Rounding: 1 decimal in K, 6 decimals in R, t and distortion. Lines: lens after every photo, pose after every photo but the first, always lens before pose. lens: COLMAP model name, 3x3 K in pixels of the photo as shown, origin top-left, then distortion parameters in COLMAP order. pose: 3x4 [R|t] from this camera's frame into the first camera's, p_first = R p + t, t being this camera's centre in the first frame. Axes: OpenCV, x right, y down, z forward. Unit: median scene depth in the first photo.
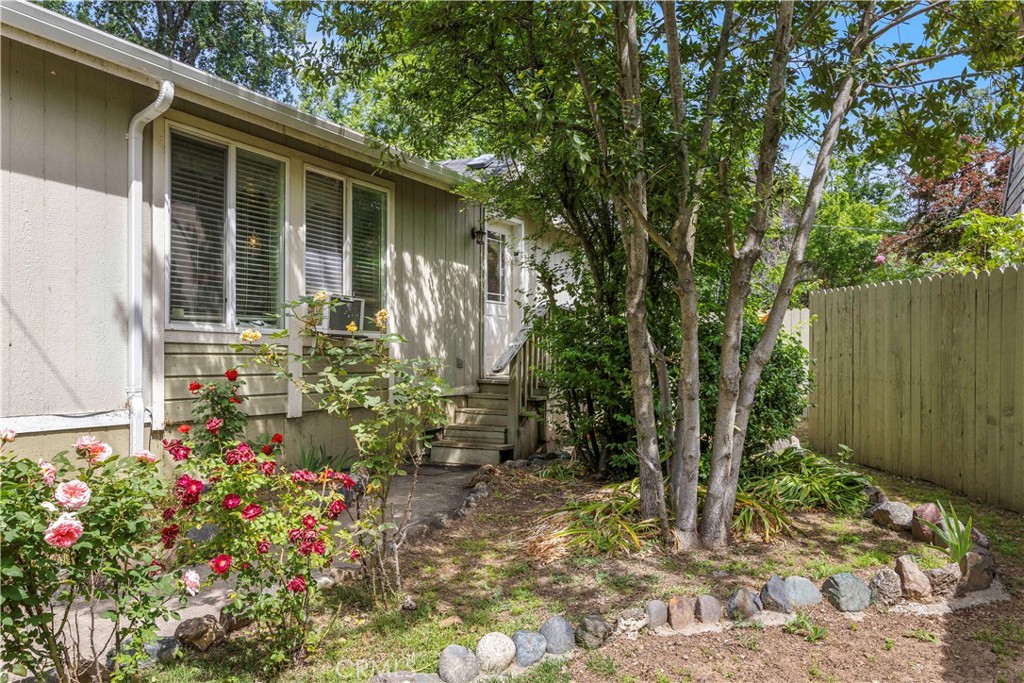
lens RADIAL K [[786.5, 0, 512.4], [0, 786.5, 345.8], [0, 0, 1]] dist [-0.000092, -0.001169]
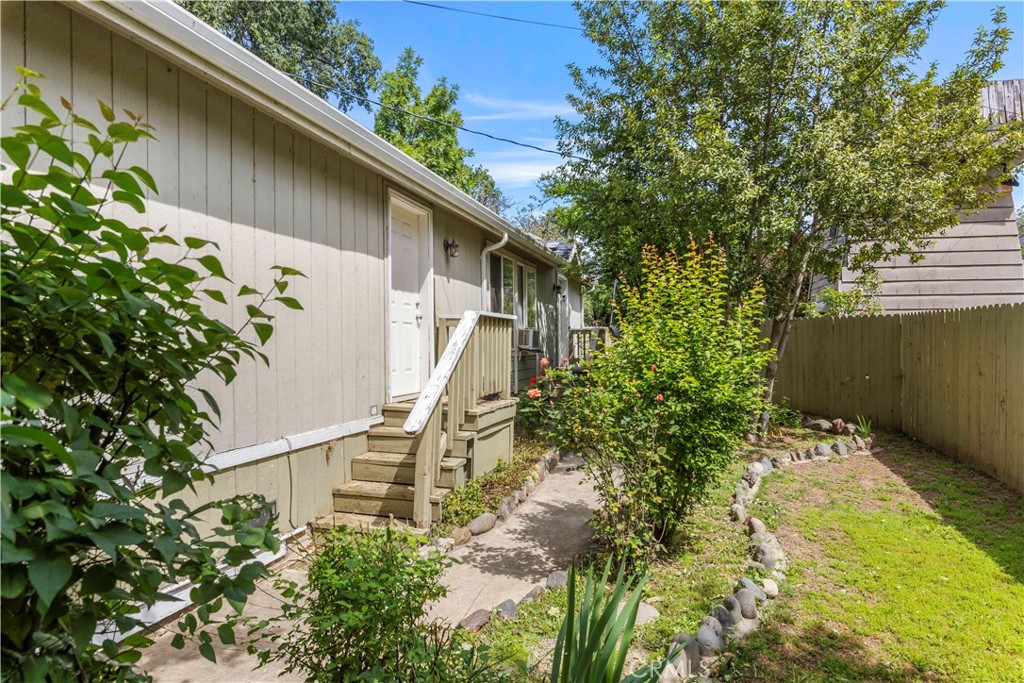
lens RADIAL K [[594.5, 0, 515.3], [0, 594.5, 341.3], [0, 0, 1]] dist [0.006167, 0.000318]
pose [[0.979780, -0.016992, 0.199353, -0.751360], [0.014931, 0.999818, 0.011837, -0.070844], [-0.199518, -0.008621, 0.979856, -0.557580]]
